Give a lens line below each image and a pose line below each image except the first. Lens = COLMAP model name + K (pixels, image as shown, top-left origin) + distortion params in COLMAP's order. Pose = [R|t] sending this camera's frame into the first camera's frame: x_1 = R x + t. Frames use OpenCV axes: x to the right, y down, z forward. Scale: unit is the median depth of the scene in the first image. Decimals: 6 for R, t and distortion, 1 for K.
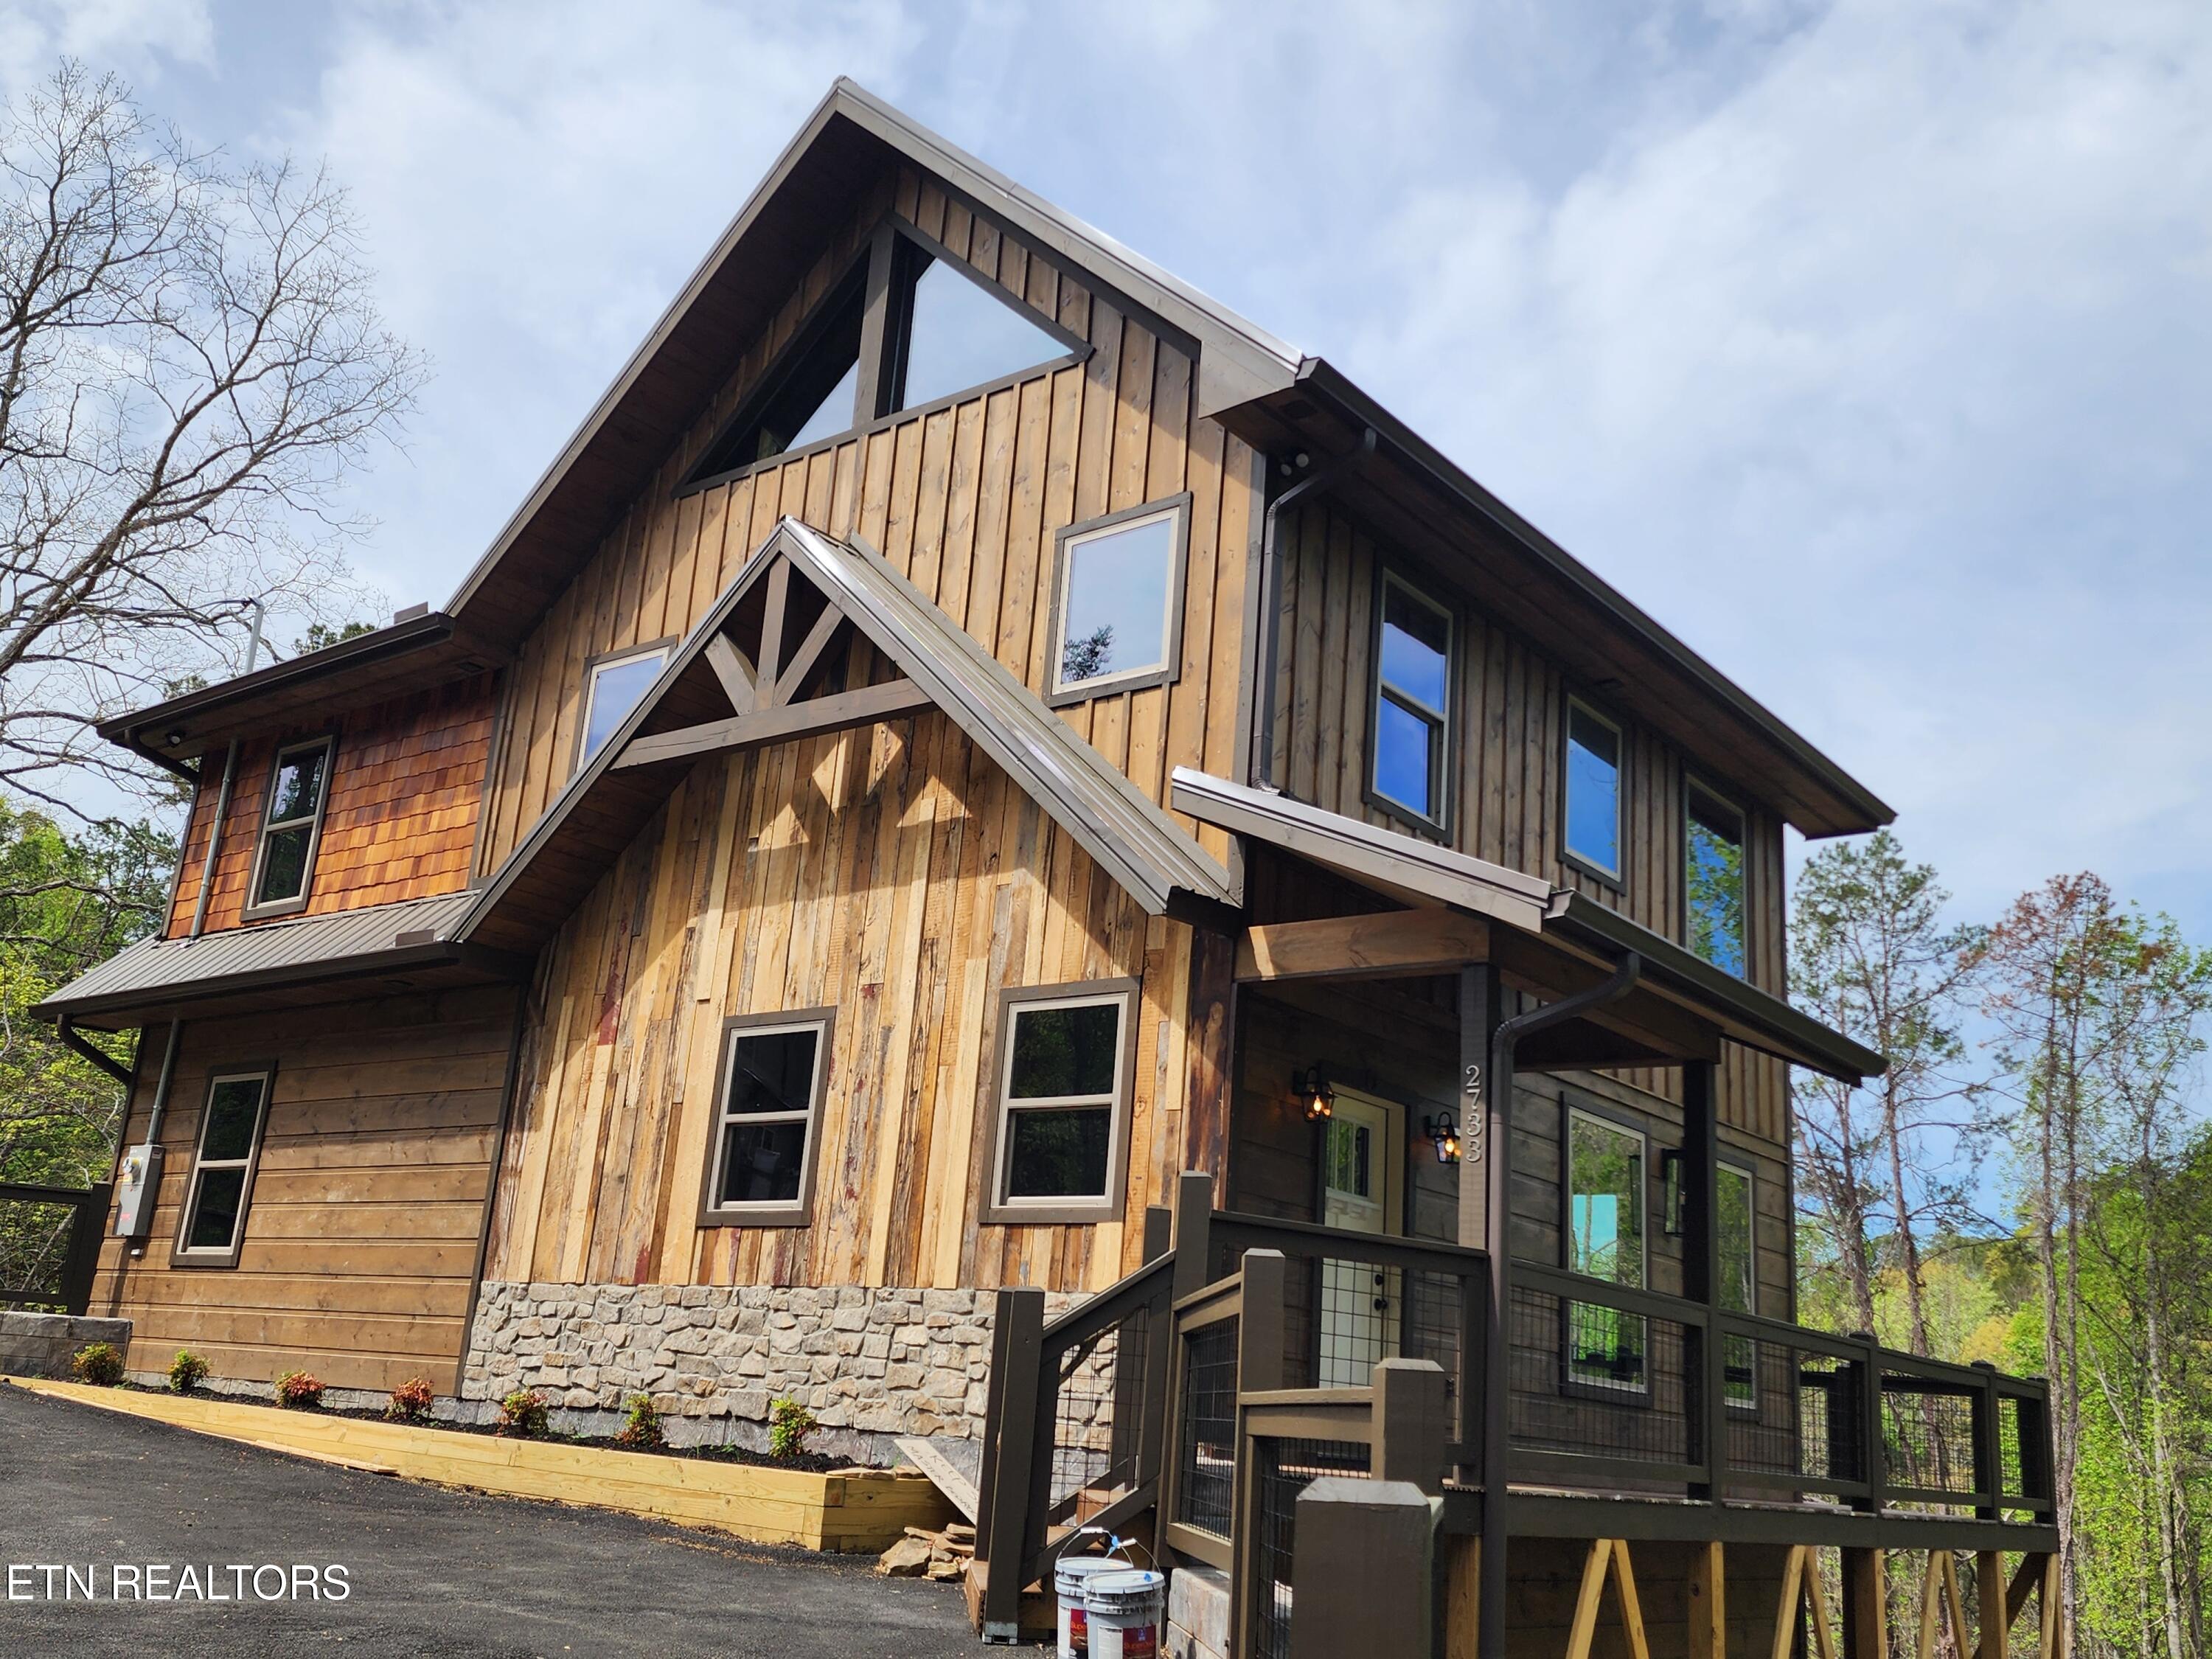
lens RADIAL K [[1988.7, 0, 1108.1], [0, 1988.7, 824.7], [0, 0, 1]] dist [0.073376, -0.067591]
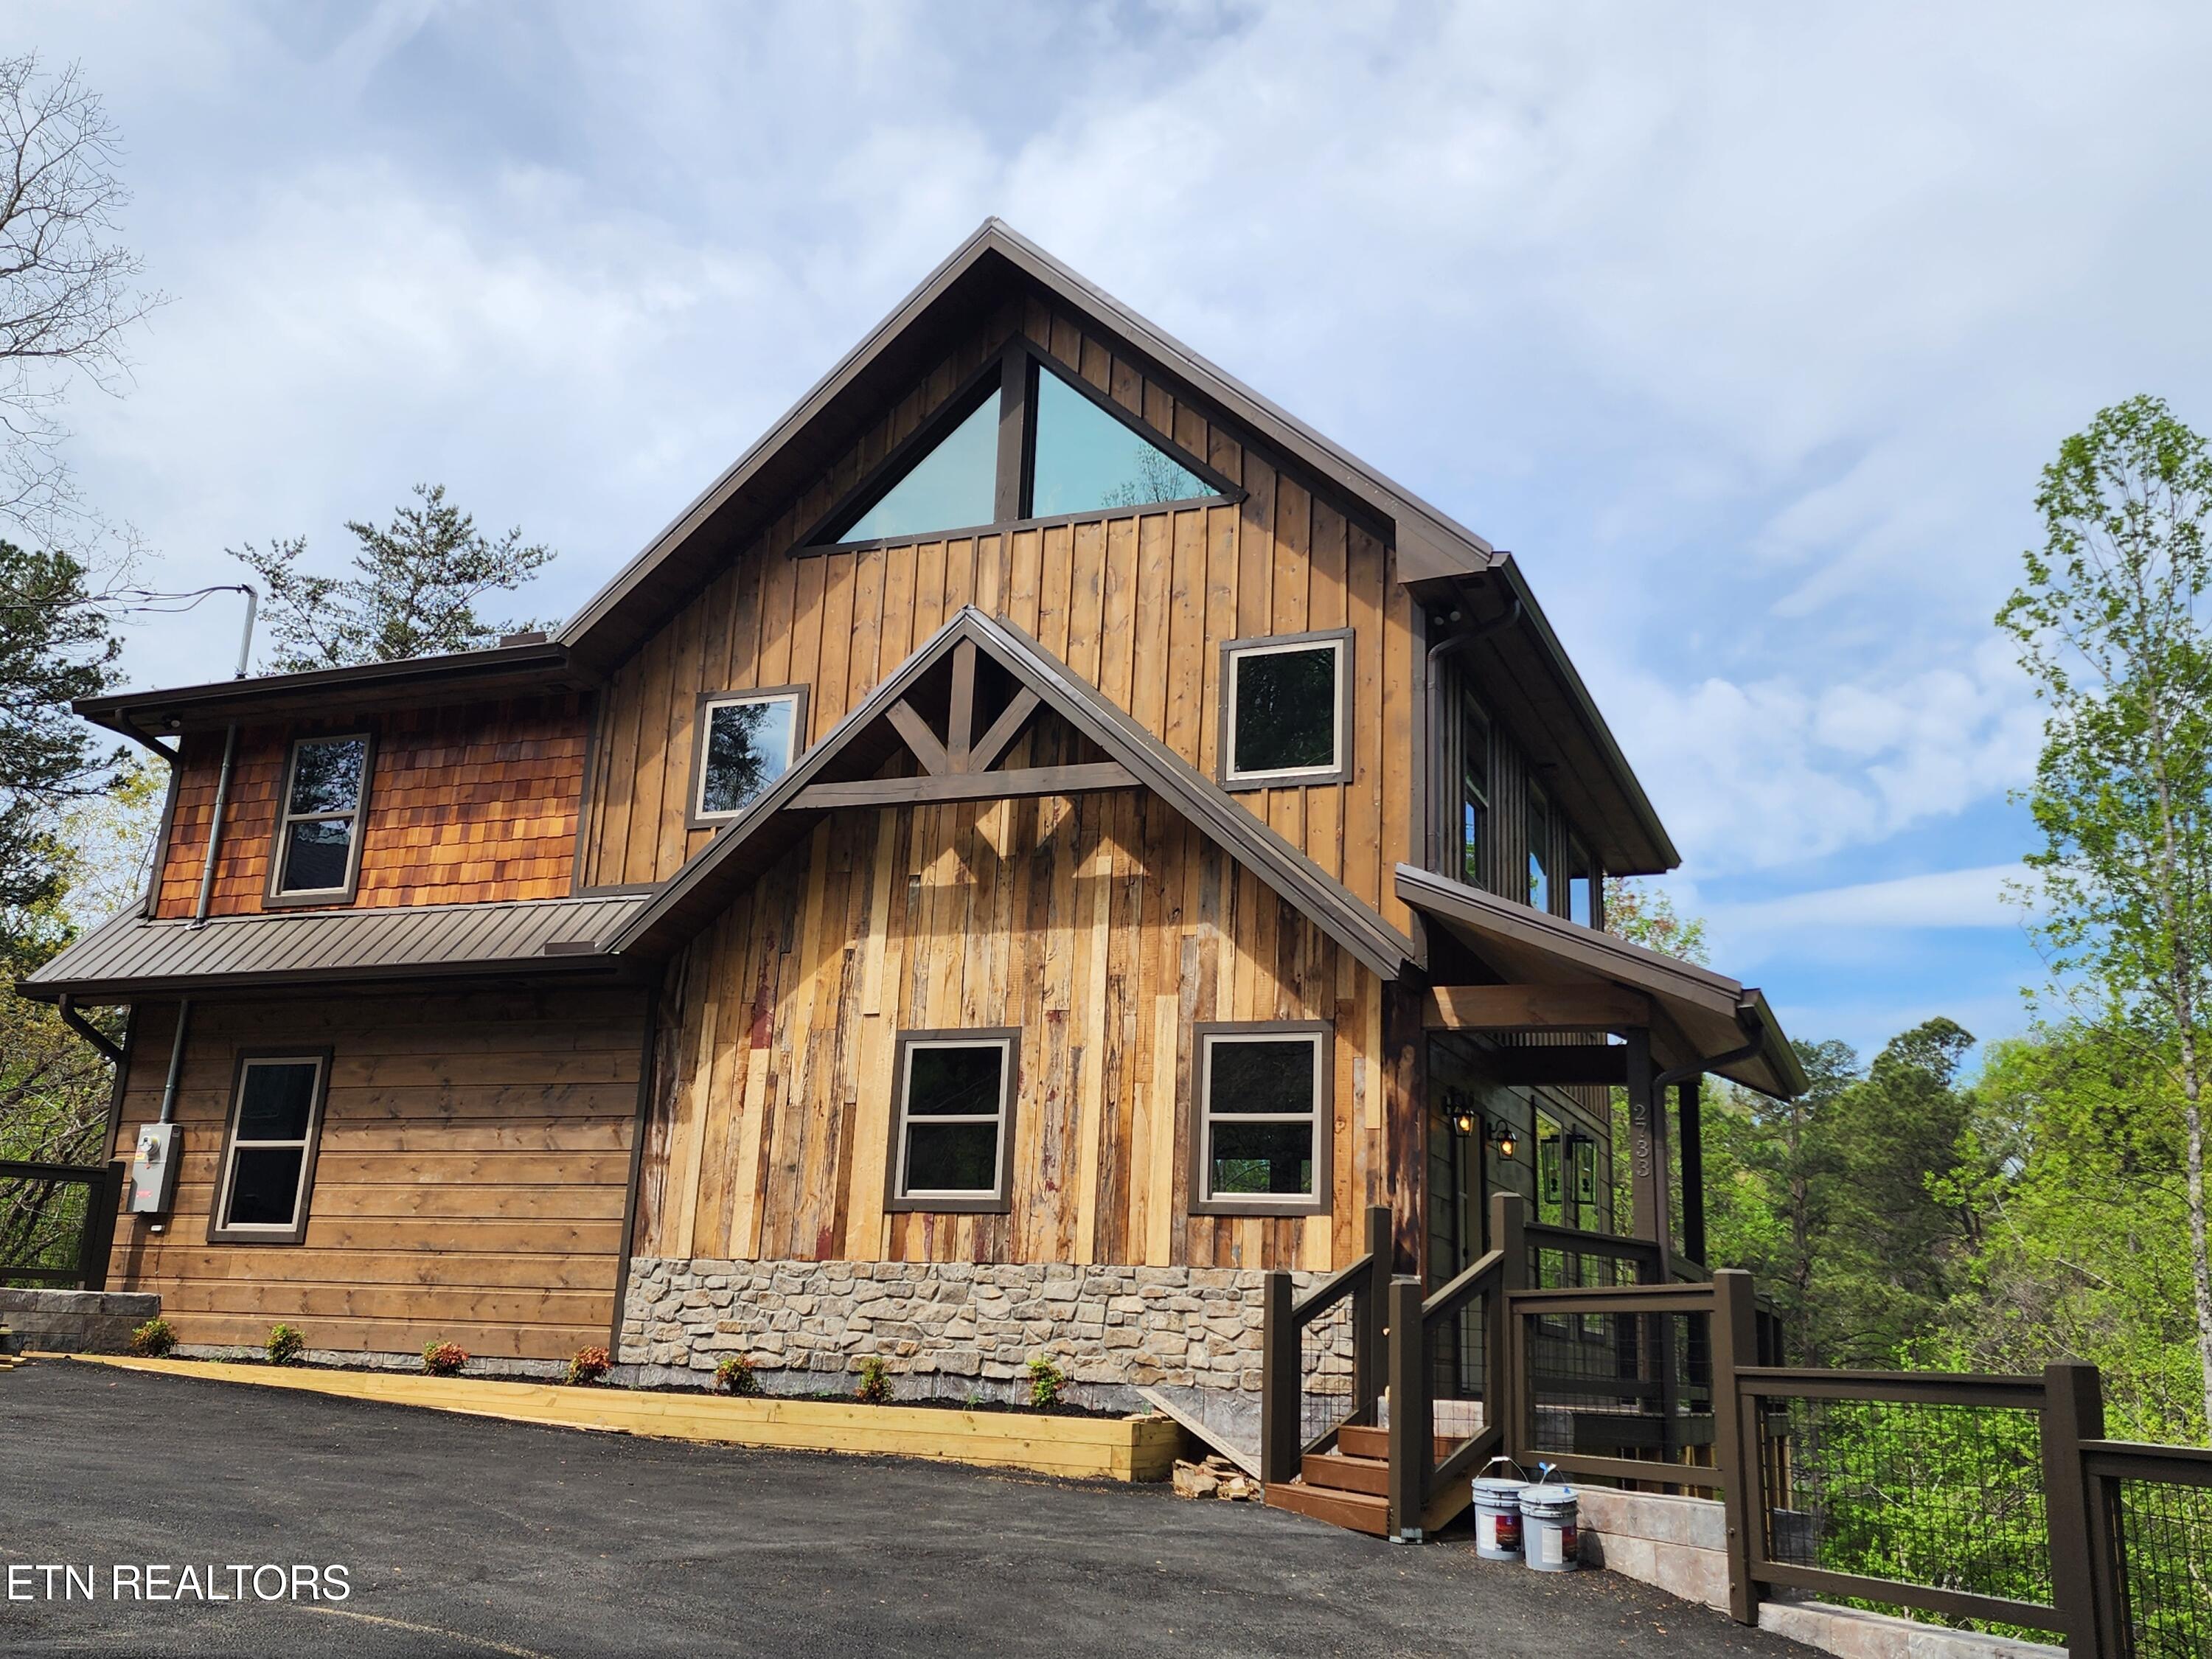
lens RADIAL K [[1988.7, 0, 1049.9], [0, 1988.7, 784.1], [0, 0, 1]] dist [0.073376, -0.067591]
pose [[0.956388, 0.046795, 0.288327, -0.445554], [-0.054698, 0.998314, 0.019409, -0.074269], [-0.286933, -0.034334, 0.957335, -0.133222]]
